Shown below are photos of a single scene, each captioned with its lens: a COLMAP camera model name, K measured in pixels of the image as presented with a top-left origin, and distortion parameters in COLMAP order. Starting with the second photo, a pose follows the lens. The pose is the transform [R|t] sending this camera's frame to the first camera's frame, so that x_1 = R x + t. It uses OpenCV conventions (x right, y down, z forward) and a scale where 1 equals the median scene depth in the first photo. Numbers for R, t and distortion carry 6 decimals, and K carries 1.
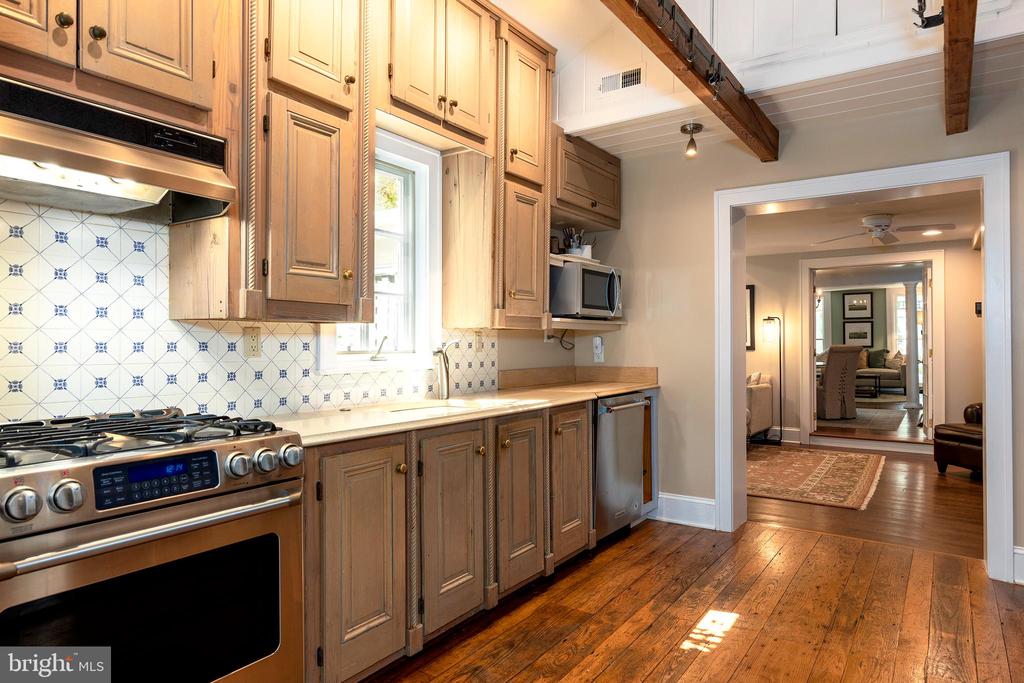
lens RADIAL K [[625.2, 0, 511.1], [0, 625.2, 342.5], [0, 0, 1]] dist [-0.006526, -0.004504]
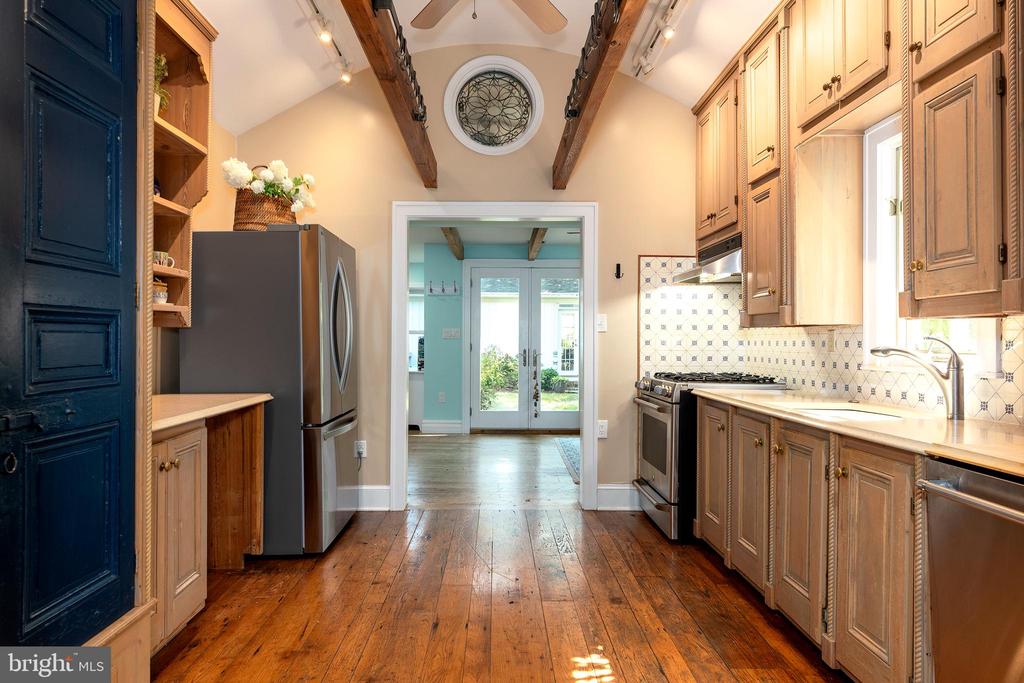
lens RADIAL K [[625.2, 0, 511.5], [0, 625.2, 341.3], [0, 0, 1]] dist [-0.006526, -0.004504]
pose [[-0.809657, 0.002476, -0.586898, 0.955331], [0.005312, 0.999981, -0.003109, 0.000631], [0.586879, -0.005635, -0.809655, 1.683490]]
